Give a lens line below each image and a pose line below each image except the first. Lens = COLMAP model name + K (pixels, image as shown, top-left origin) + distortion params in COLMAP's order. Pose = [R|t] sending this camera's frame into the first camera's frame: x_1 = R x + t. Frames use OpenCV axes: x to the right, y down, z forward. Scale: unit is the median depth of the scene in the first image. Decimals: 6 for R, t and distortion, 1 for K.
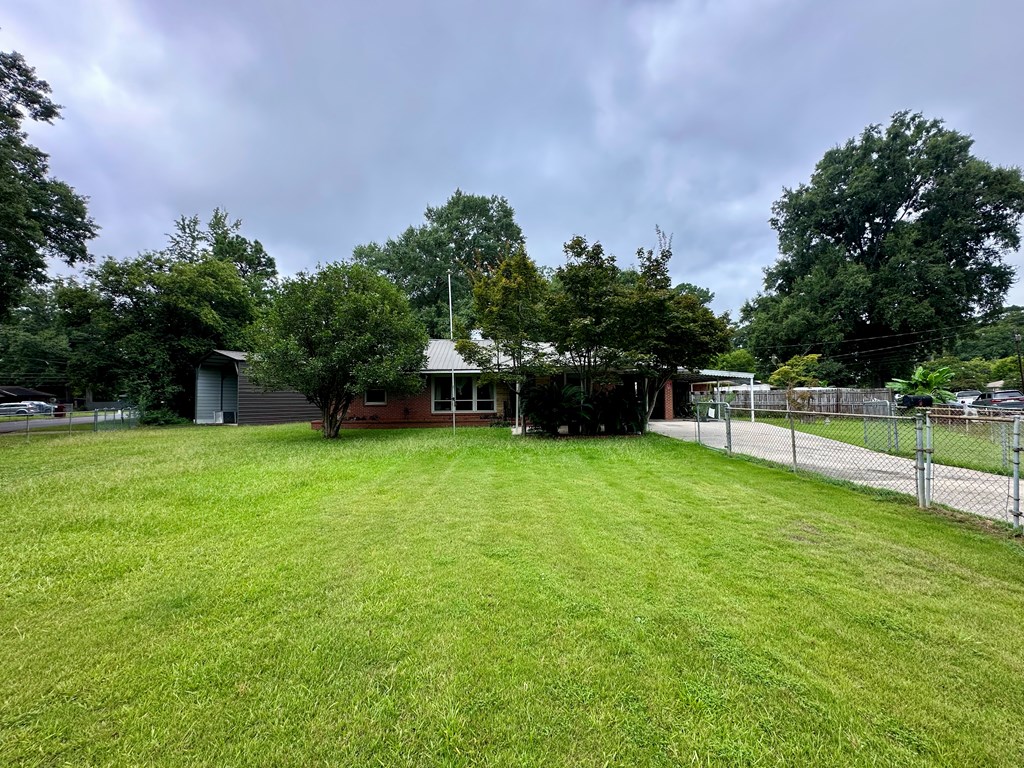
lens RADIAL K [[407.2, 0, 510.2], [0, 407.2, 381.3], [0, 0, 1]] dist [-0.001184, 0.000032]
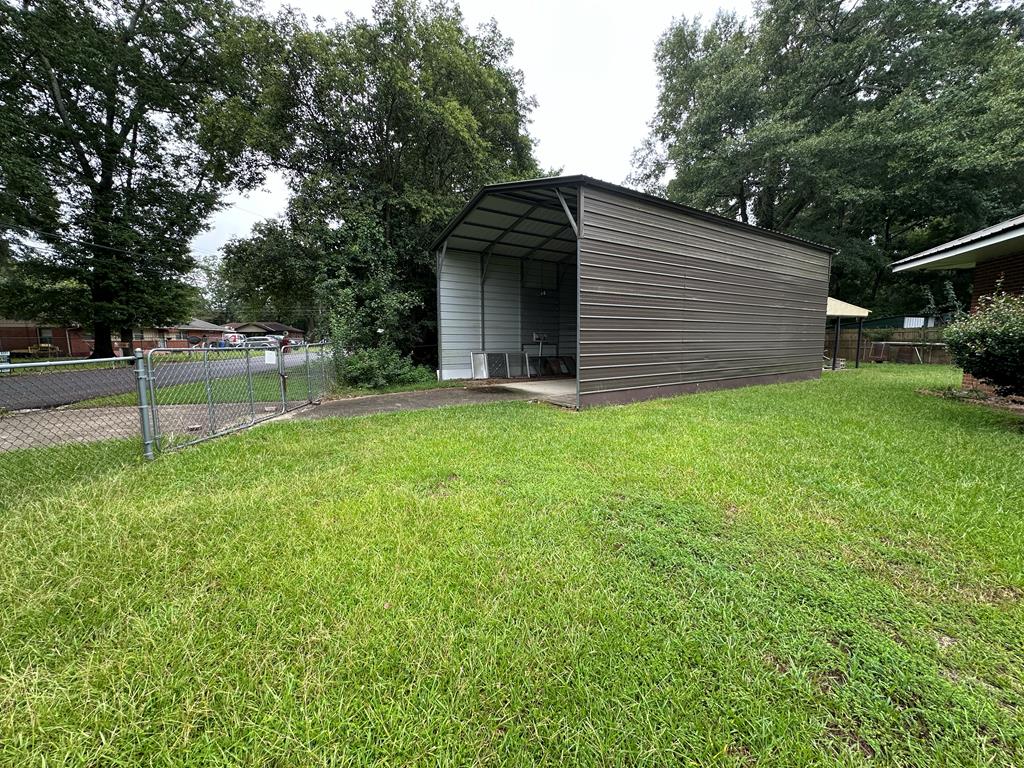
lens RADIAL K [[407.2, 0, 514.1], [0, 407.2, 386.1], [0, 0, 1]] dist [-0.001184, 0.000032]
pose [[0.919638, 0.049514, -0.389635, -0.539786], [0.015520, 0.986666, 0.162014, 0.040802], [0.392461, -0.155041, 0.906607, 0.640930]]
